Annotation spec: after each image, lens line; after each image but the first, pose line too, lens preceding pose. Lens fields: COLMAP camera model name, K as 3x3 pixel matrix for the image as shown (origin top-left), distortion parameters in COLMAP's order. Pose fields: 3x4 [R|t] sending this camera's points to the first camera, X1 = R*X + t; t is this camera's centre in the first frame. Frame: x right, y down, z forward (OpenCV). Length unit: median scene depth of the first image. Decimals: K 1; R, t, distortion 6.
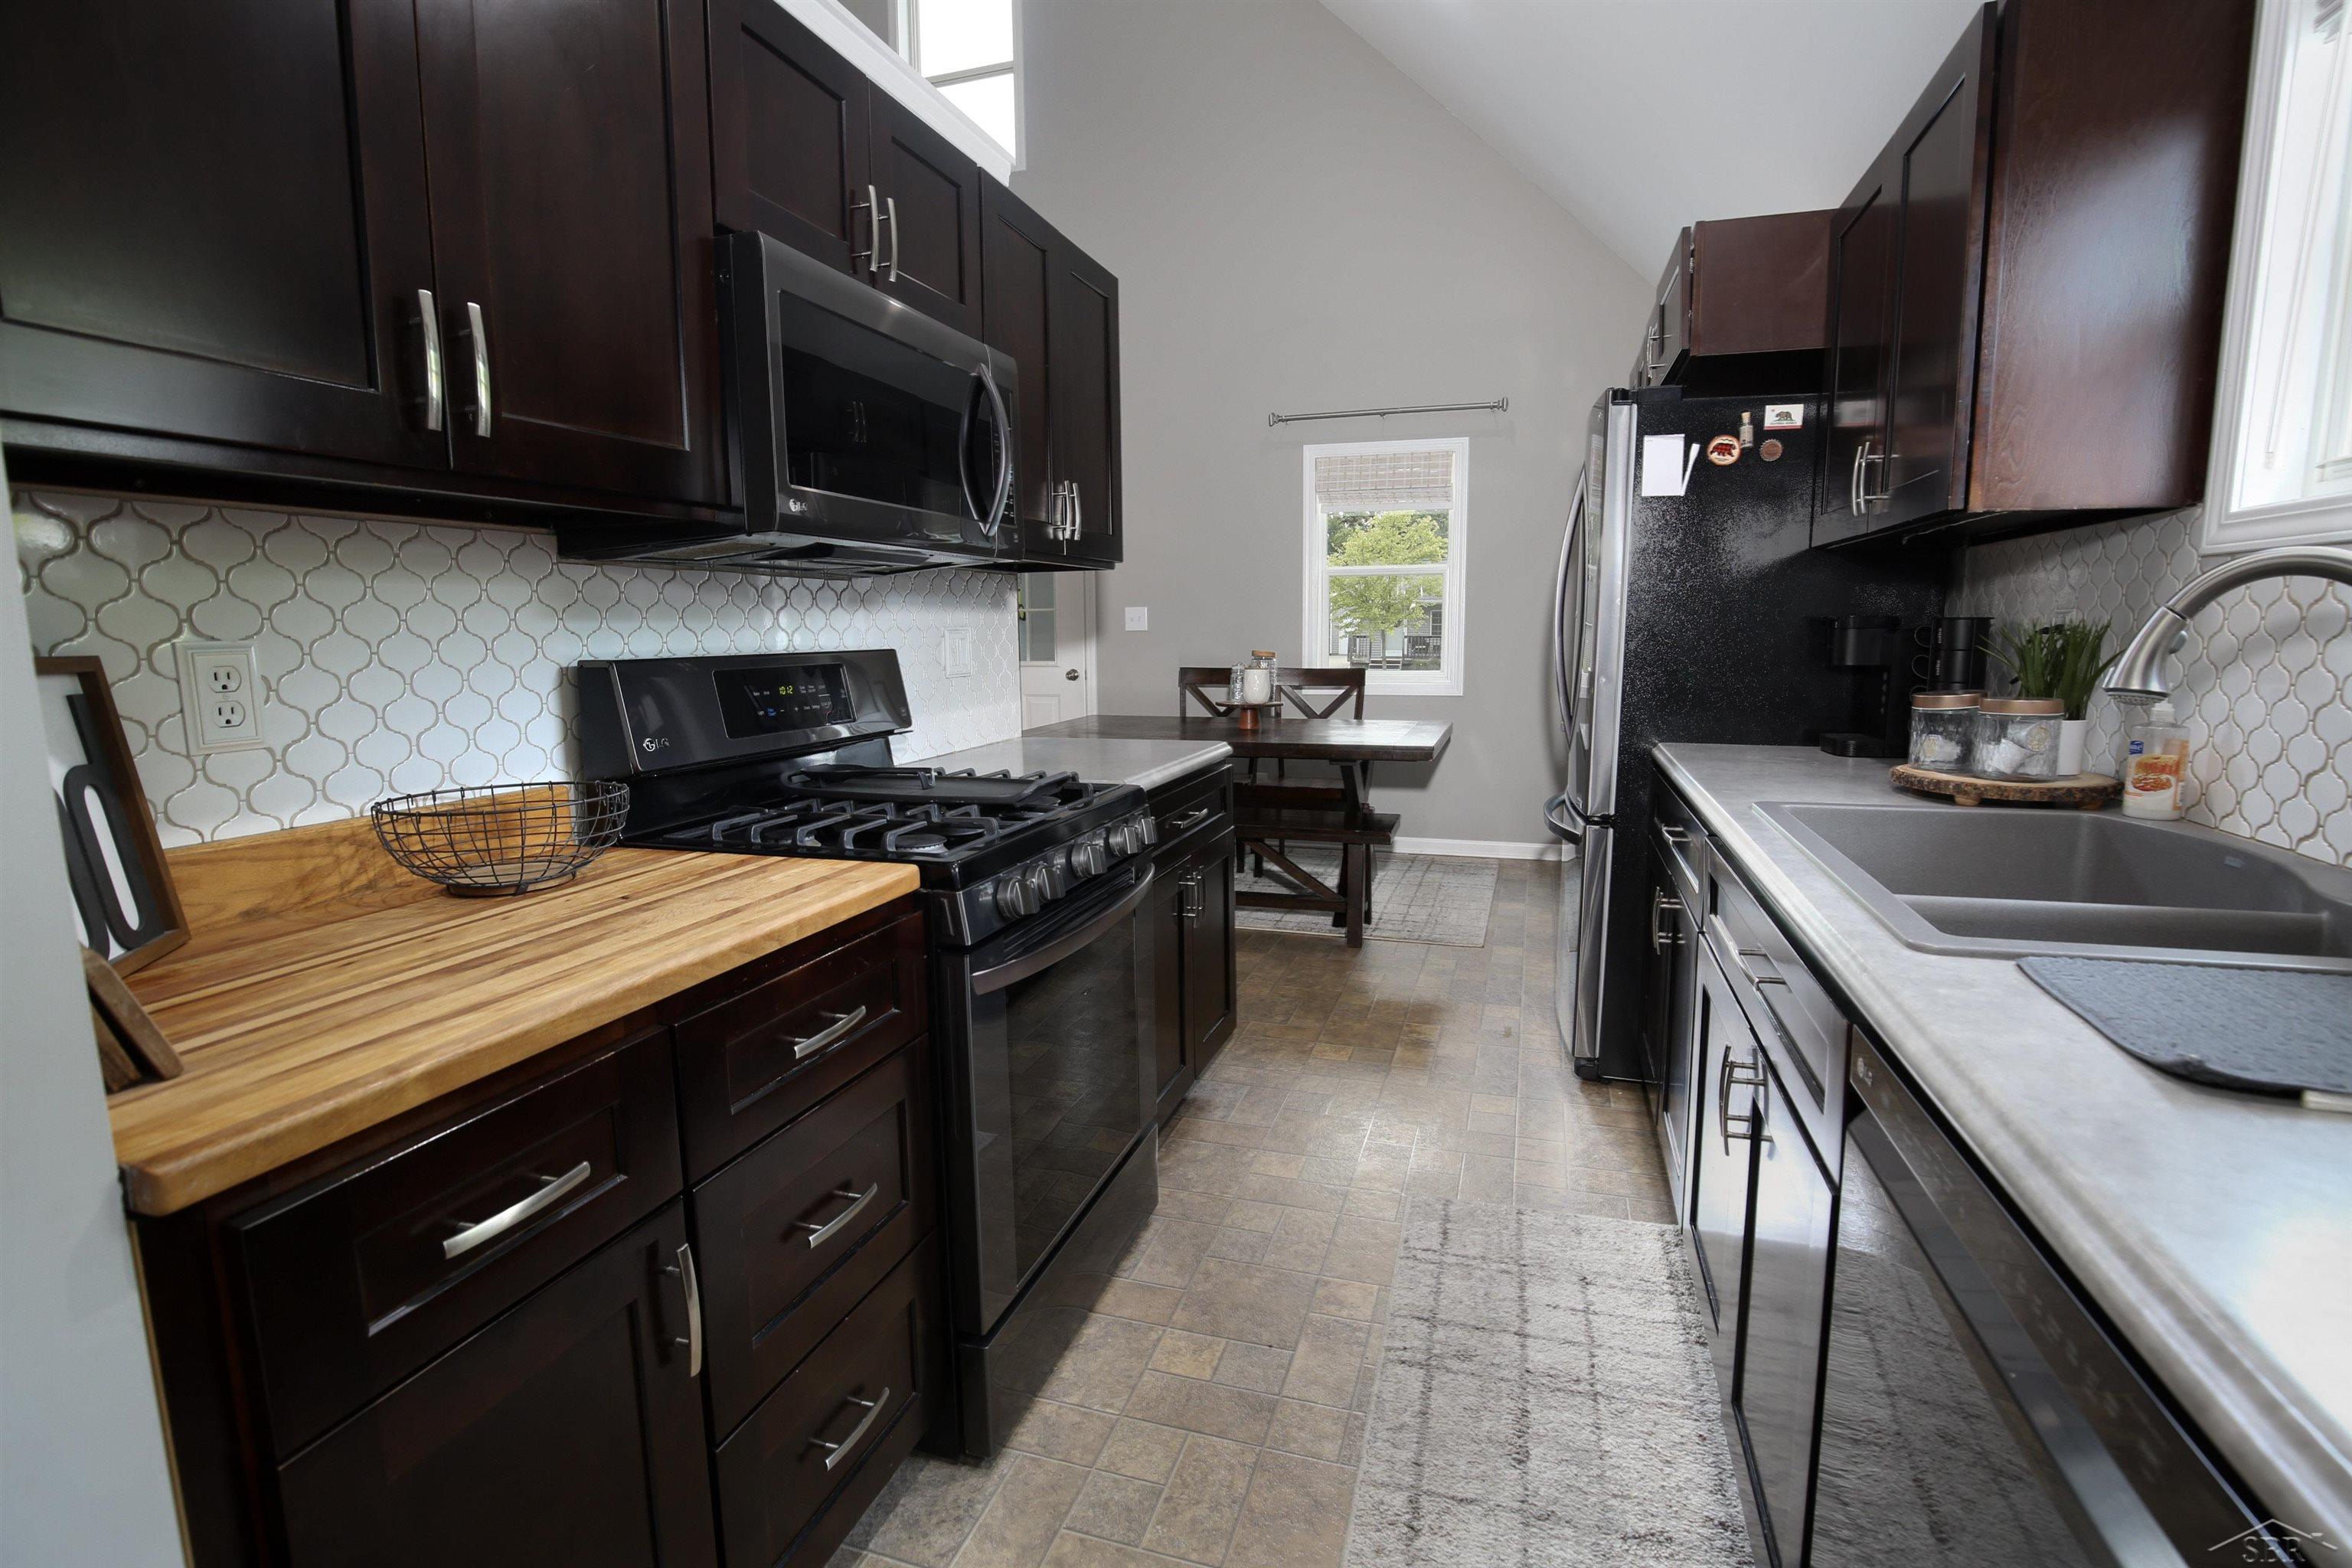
lens RADIAL K [[1085.5, 0, 1183.1], [0, 1085.5, 773.4], [0, 0, 1]] dist [-0.031685, 0.007037]
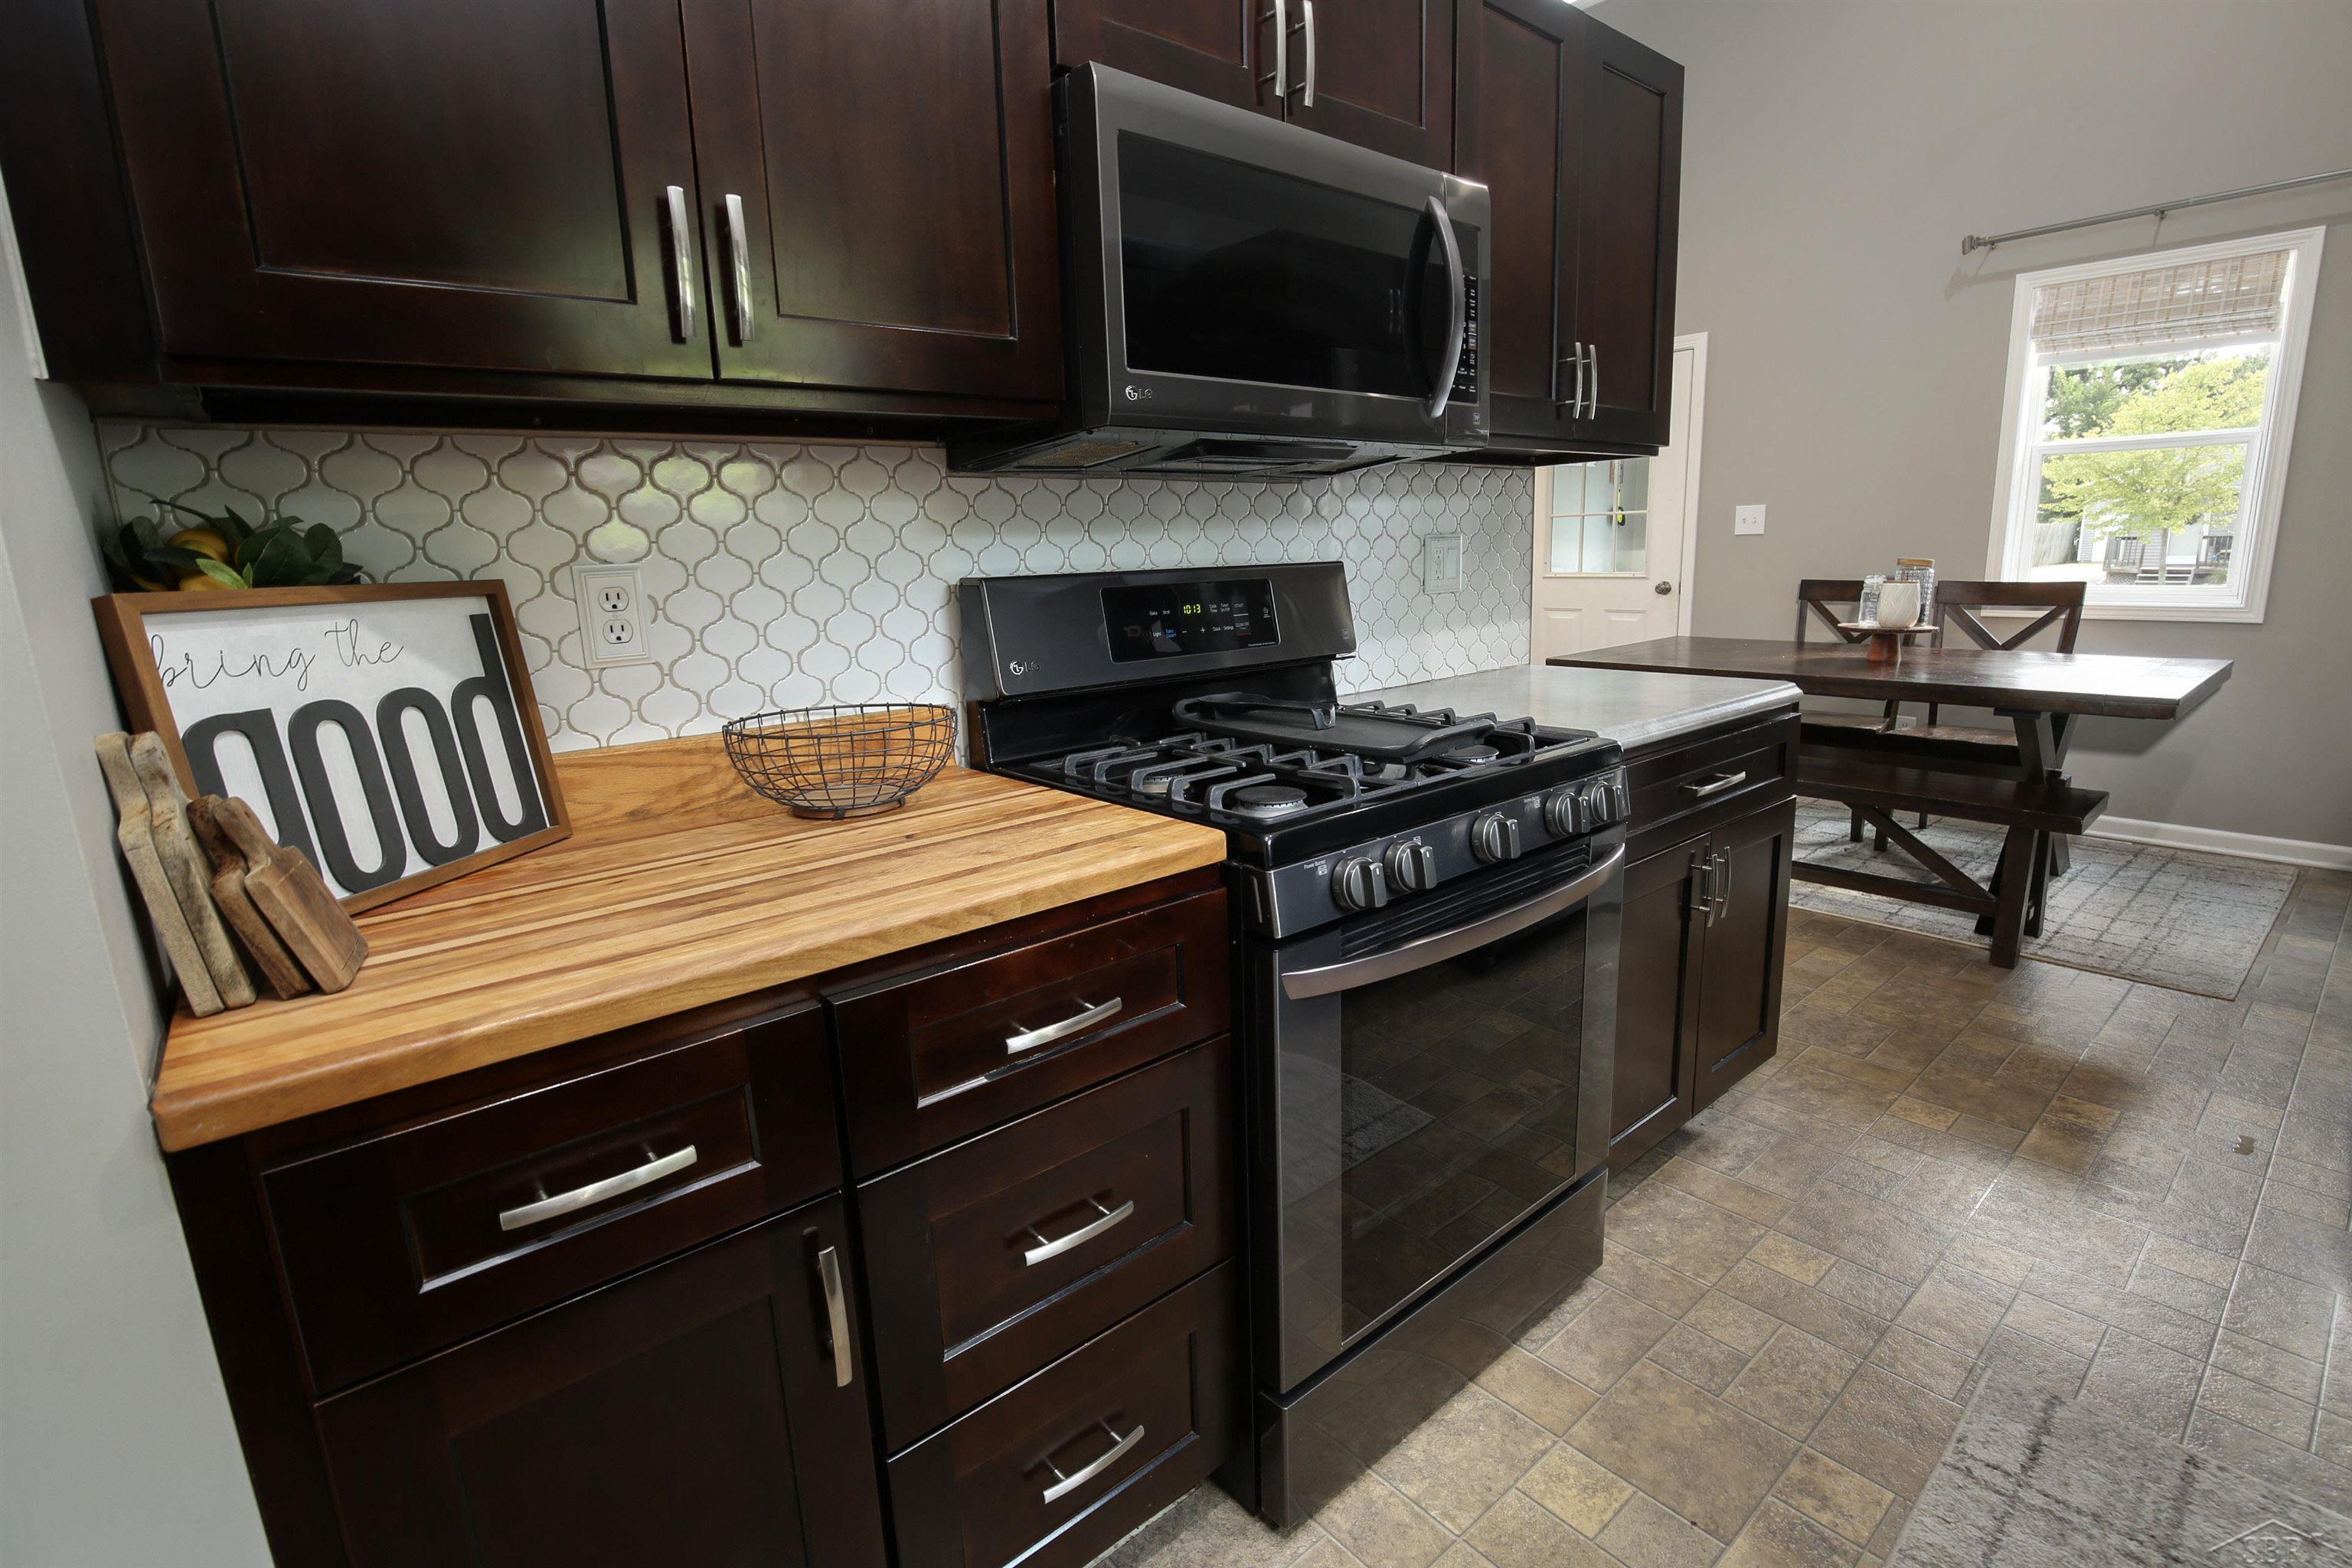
lens RADIAL K [[1085.5, 0, 1183.1], [0, 1085.5, 773.4], [0, 0, 1]] dist [-0.031685, 0.007037]
pose [[0.848238, 0.090318, -0.521857, 0.138253], [-0.047224, 0.994325, 0.095329, -0.032697], [0.527505, -0.056217, 0.847690, 0.270302]]
